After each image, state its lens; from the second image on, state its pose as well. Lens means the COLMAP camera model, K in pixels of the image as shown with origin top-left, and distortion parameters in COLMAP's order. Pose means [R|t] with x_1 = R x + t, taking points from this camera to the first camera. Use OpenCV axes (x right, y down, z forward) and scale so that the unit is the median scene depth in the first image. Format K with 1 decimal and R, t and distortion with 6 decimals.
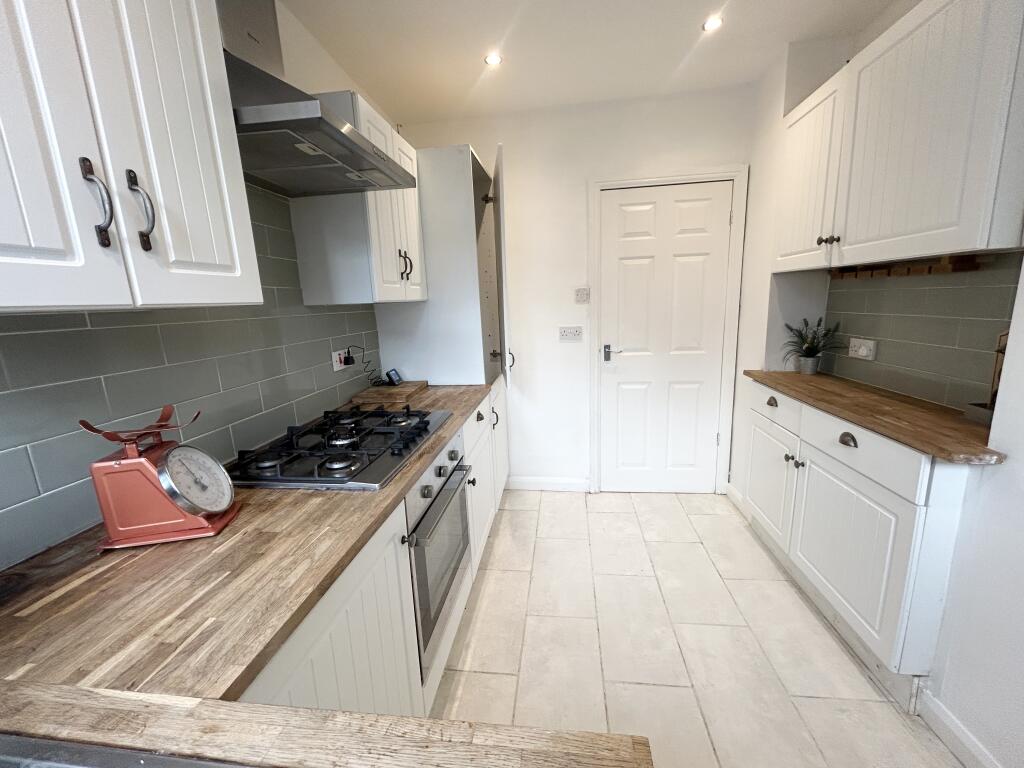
lens RADIAL K [[414.9, 0, 511.9], [0, 414.9, 384.7], [0, 0, 1]] dist [-0.001321, 0.001102]
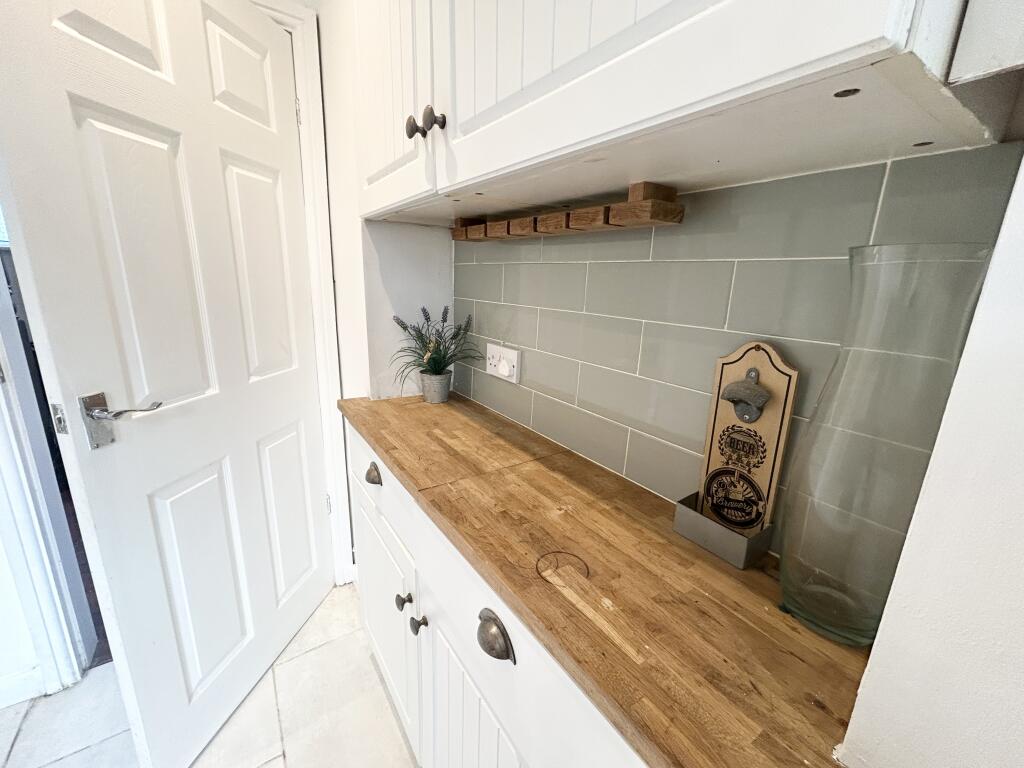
lens RADIAL K [[414.9, 0, 511.9], [0, 414.9, 384.7], [0, 0, 1]] dist [-0.001321, 0.001102]
pose [[0.744417, -0.099862, 0.660205, 0.453631], [0.066797, 0.994931, 0.075175, -0.098999], [-0.664365, -0.011862, 0.747314, 0.540842]]
